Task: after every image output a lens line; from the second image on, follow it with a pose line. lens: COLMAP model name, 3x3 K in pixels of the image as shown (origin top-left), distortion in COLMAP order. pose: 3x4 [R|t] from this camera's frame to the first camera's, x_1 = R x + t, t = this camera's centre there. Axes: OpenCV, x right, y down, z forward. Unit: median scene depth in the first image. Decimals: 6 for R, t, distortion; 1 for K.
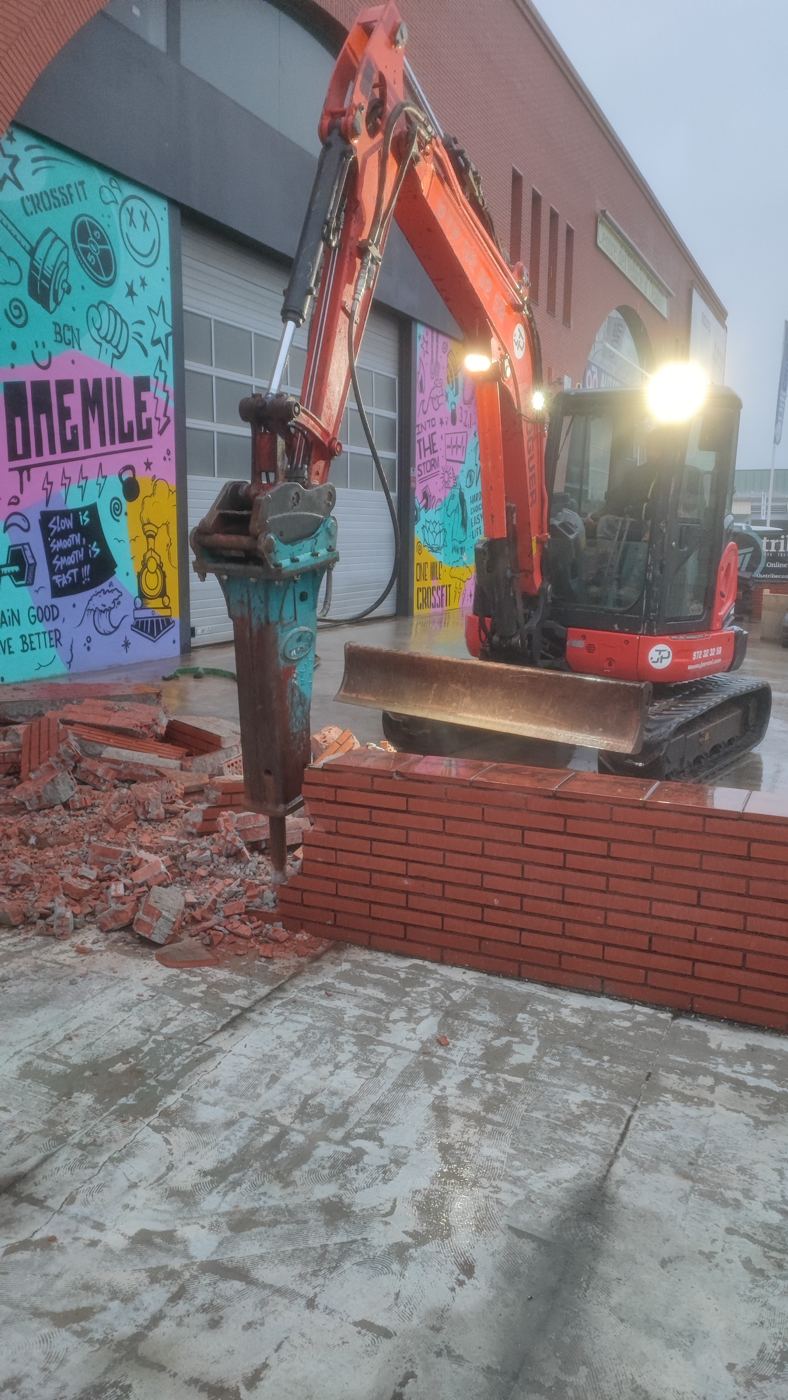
lens RADIAL K [[954.1, 0, 387.3], [0, 954.1, 704.9], [0, 0, 1]] dist [0.007303, -0.015269]
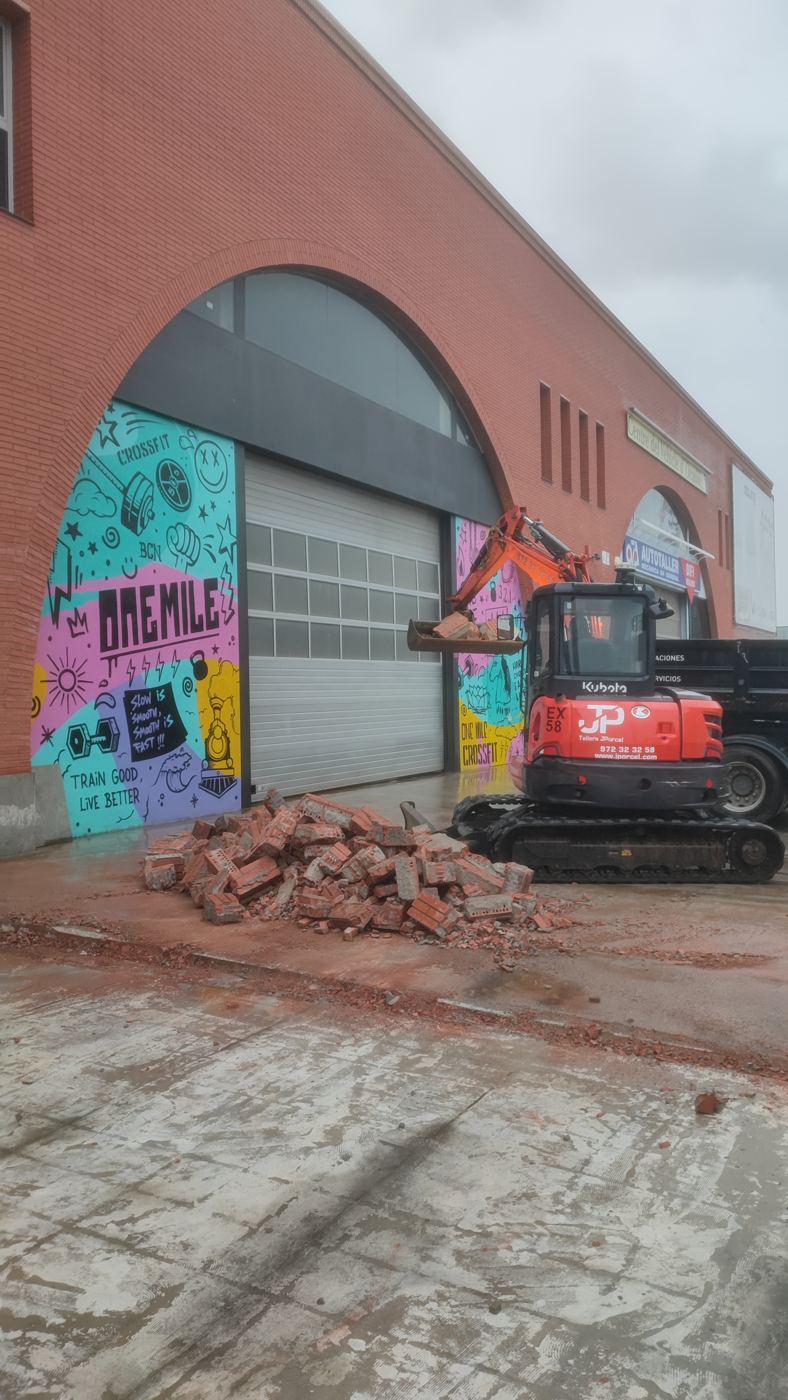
lens RADIAL K [[954.1, 0, 403.7], [0, 954.1, 697.9], [0, 0, 1]] dist [0.007303, -0.015269]
pose [[0.997123, -0.030986, -0.069172, 0.079558], [0.018326, 0.984101, -0.176662, 0.029263], [0.073546, 0.174886, 0.981838, -0.177151]]
